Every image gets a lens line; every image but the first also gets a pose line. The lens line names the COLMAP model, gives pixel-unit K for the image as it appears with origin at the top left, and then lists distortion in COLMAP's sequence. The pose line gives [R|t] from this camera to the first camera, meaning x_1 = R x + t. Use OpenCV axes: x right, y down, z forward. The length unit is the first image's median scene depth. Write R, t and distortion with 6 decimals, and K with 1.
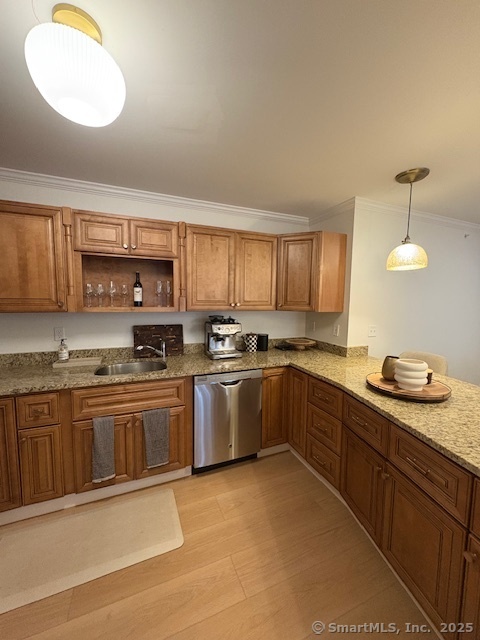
lens RADIAL K [[254.1, 0, 241.5], [0, 254.1, 320.2], [0, 0, 1]] dist [0.000038, 0.000004]
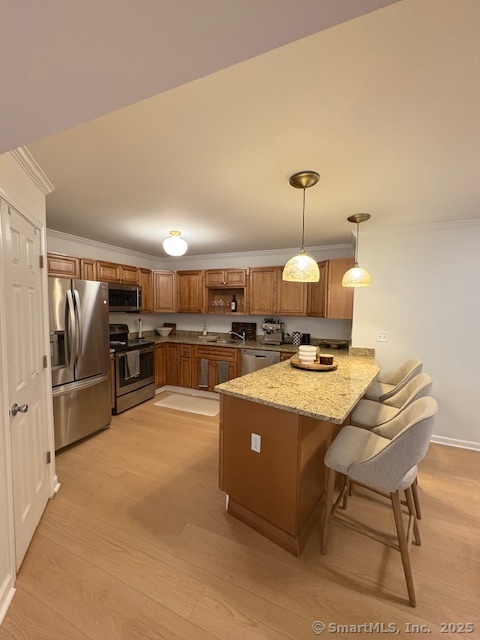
lens RADIAL K [[254.1, 0, 241.5], [0, 254.1, 320.2], [0, 0, 1]] dist [0.000038, 0.000004]
pose [[0.699886, 0.036739, -0.713310, 1.291243], [-0.066473, 0.997692, -0.013836, 0.038146], [0.711155, 0.057099, 0.700713, -0.385369]]
